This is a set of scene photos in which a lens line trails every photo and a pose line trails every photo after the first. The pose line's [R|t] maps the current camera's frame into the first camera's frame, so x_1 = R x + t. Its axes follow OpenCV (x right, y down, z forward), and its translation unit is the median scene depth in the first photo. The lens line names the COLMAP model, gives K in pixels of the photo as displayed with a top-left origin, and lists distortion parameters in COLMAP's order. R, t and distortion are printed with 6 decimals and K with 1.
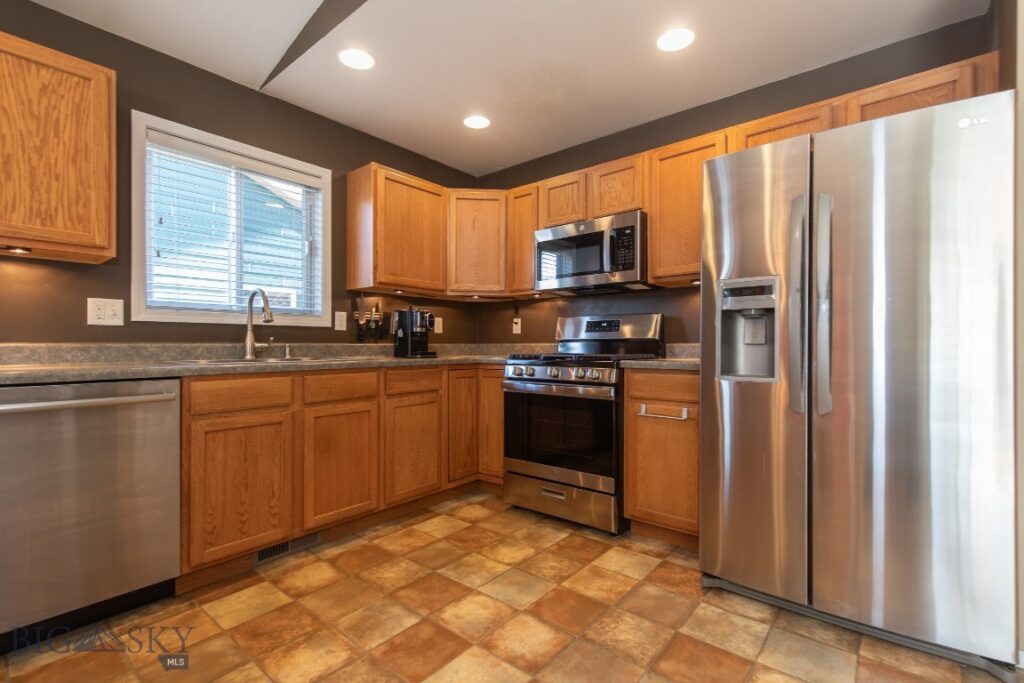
lens RADIAL K [[473.7, 0, 514.1], [0, 473.7, 344.7], [0, 0, 1]] dist [0.002216, -0.000140]
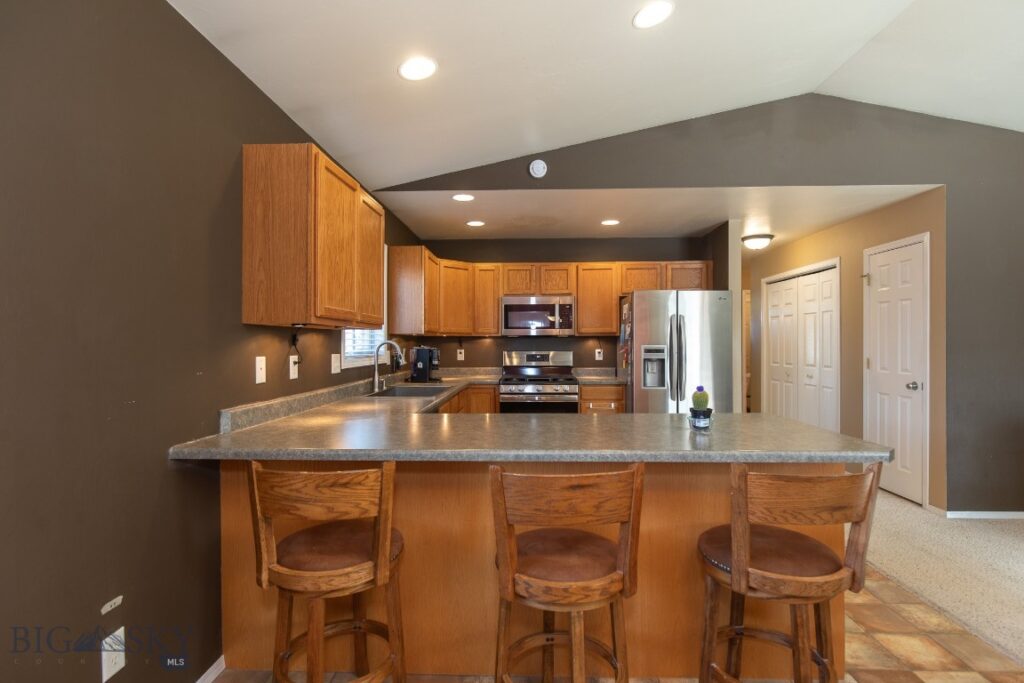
lens RADIAL K [[538.7, 0, 512.0], [0, 538.7, 341.5], [0, 0, 1]] dist [-0.000603, -0.000749]
pose [[0.796347, -0.000289, 0.604839, -1.276740], [0.001742, 0.999997, -0.001816, -0.117146], [-0.604837, 0.002500, 0.796345, -0.539230]]
